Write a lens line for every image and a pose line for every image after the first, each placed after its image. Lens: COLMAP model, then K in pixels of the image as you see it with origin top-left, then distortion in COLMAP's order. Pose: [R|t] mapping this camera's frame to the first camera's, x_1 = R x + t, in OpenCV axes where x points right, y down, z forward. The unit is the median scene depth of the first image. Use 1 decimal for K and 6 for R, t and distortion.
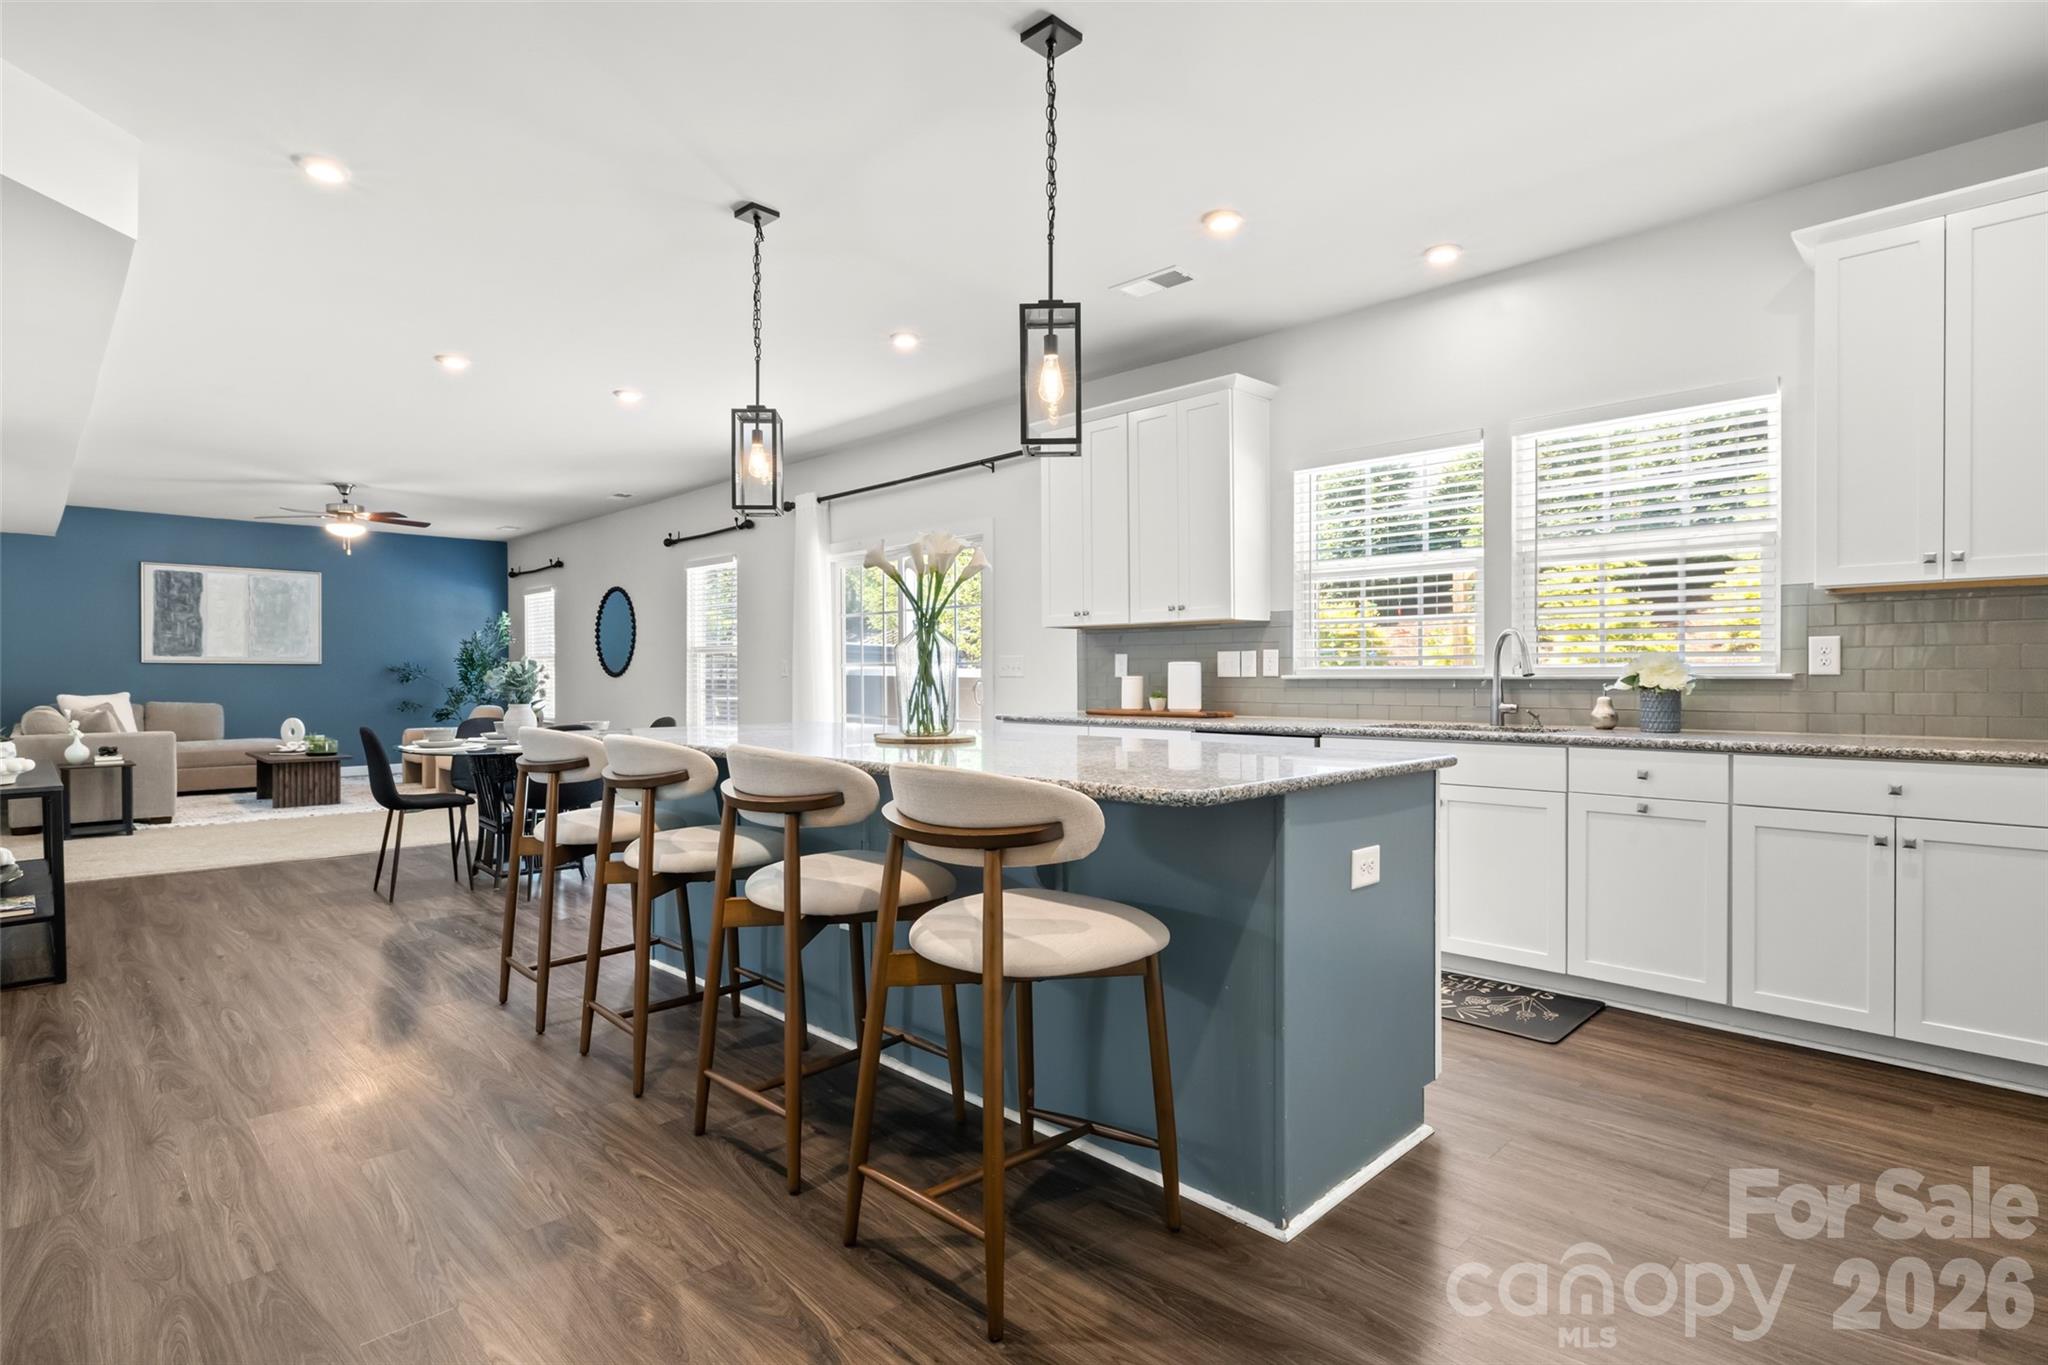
lens RADIAL K [[1022.5, 0, 1013.6], [0, 1022.5, 683.6], [0, 0, 1]] dist [-0.002274, 0.000062]
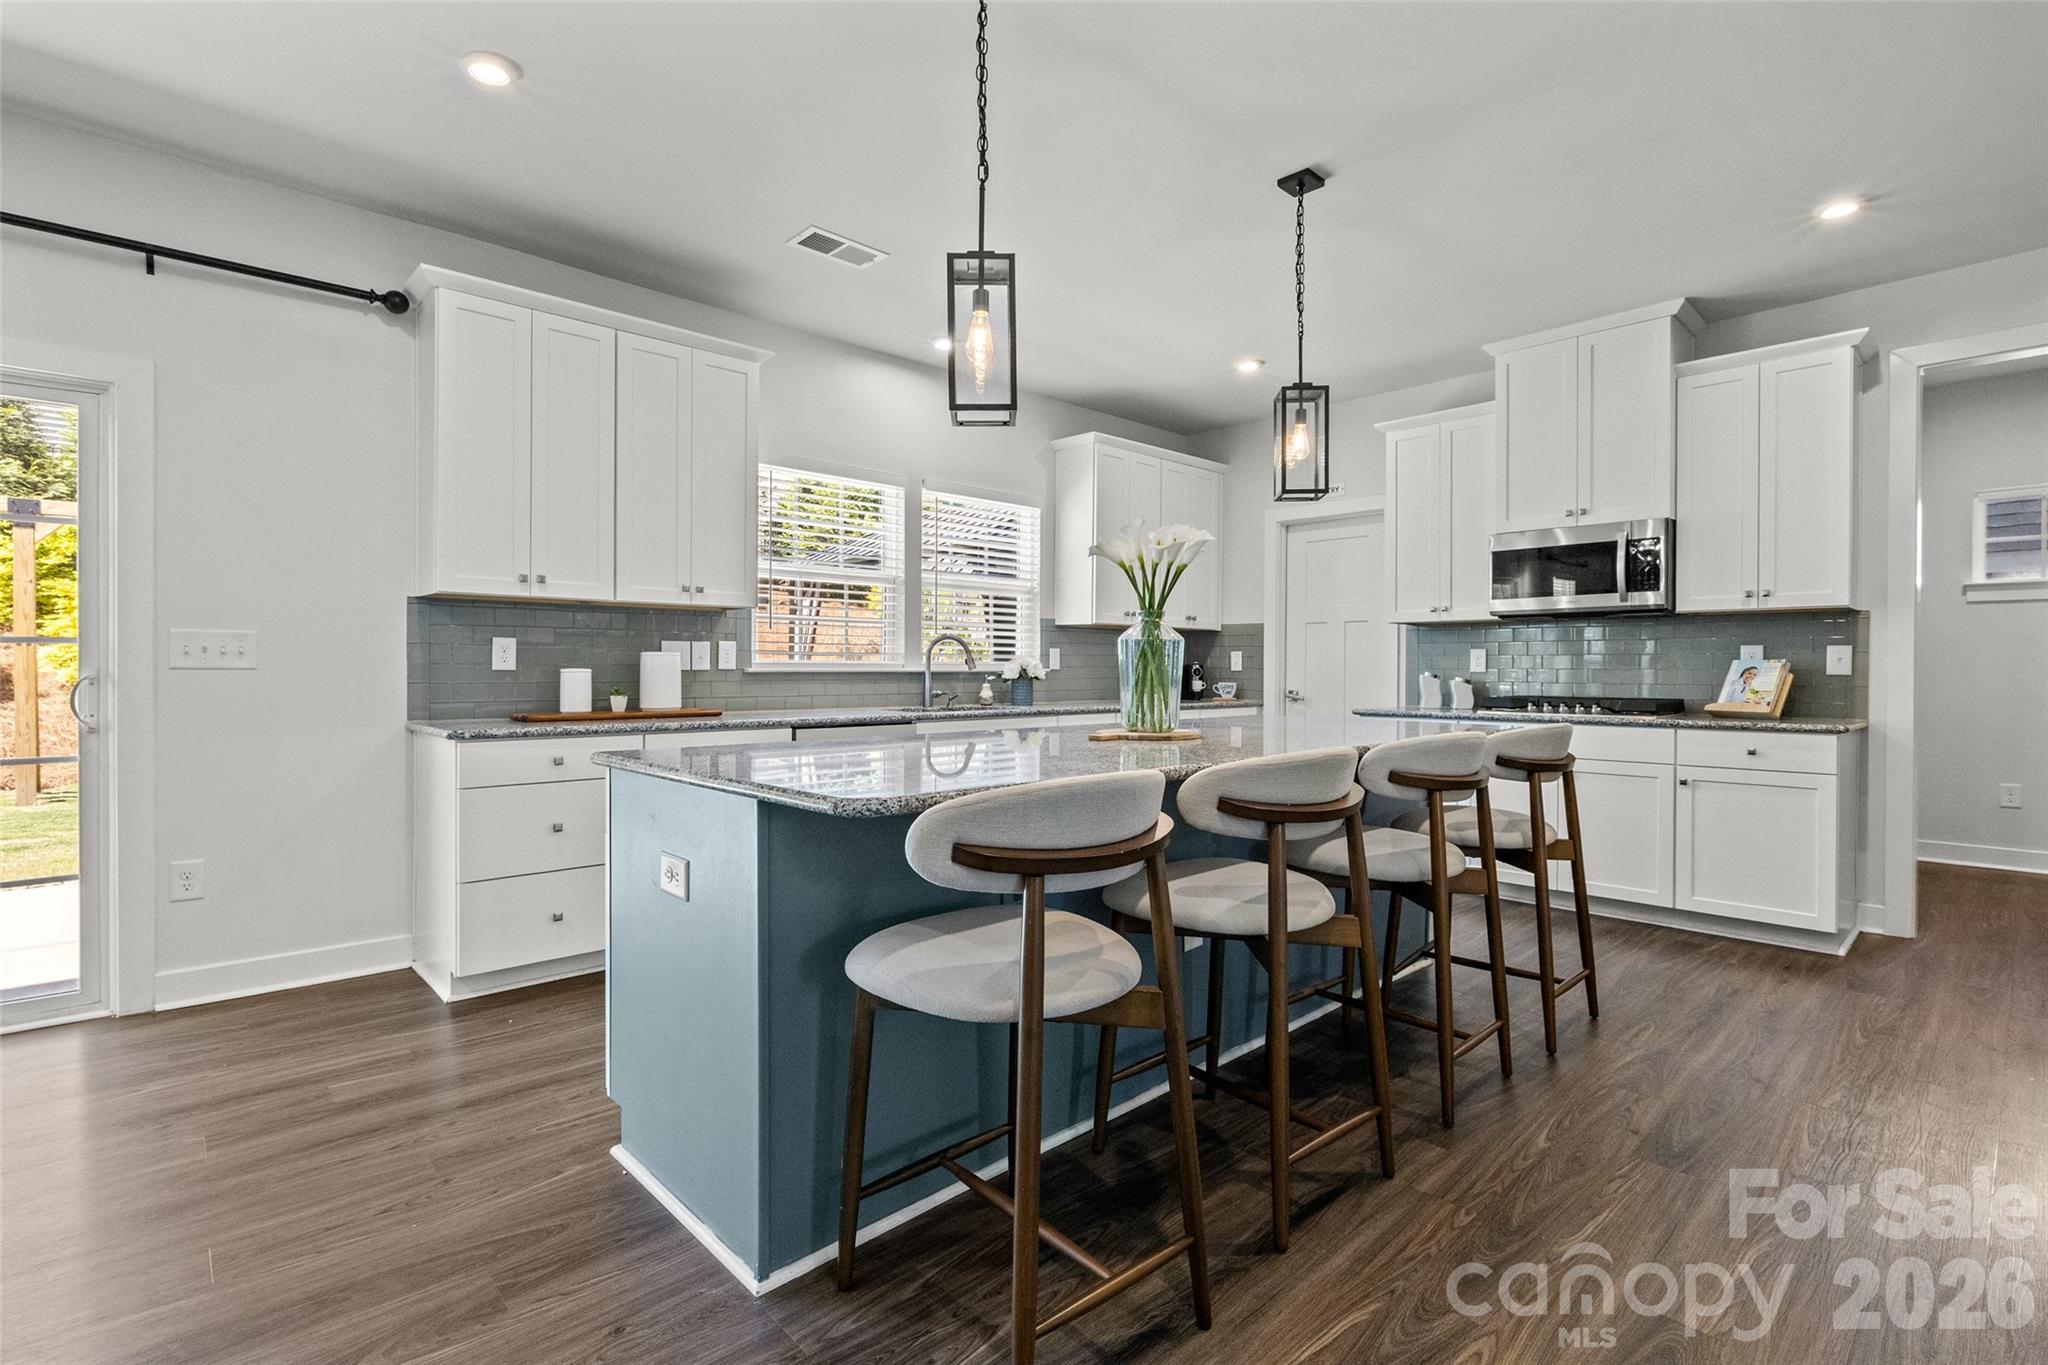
lens RADIAL K [[977.0, 0, 1013.9], [0, 977.0, 680.3], [0, 0, 1]] dist [-0.002830, 0.000037]
pose [[0.042020, -0.008623, 0.999080, -0.320696], [0.004096, 0.999956, 0.008459, -0.002090], [-0.999108, 0.003737, 0.042053, 0.351832]]
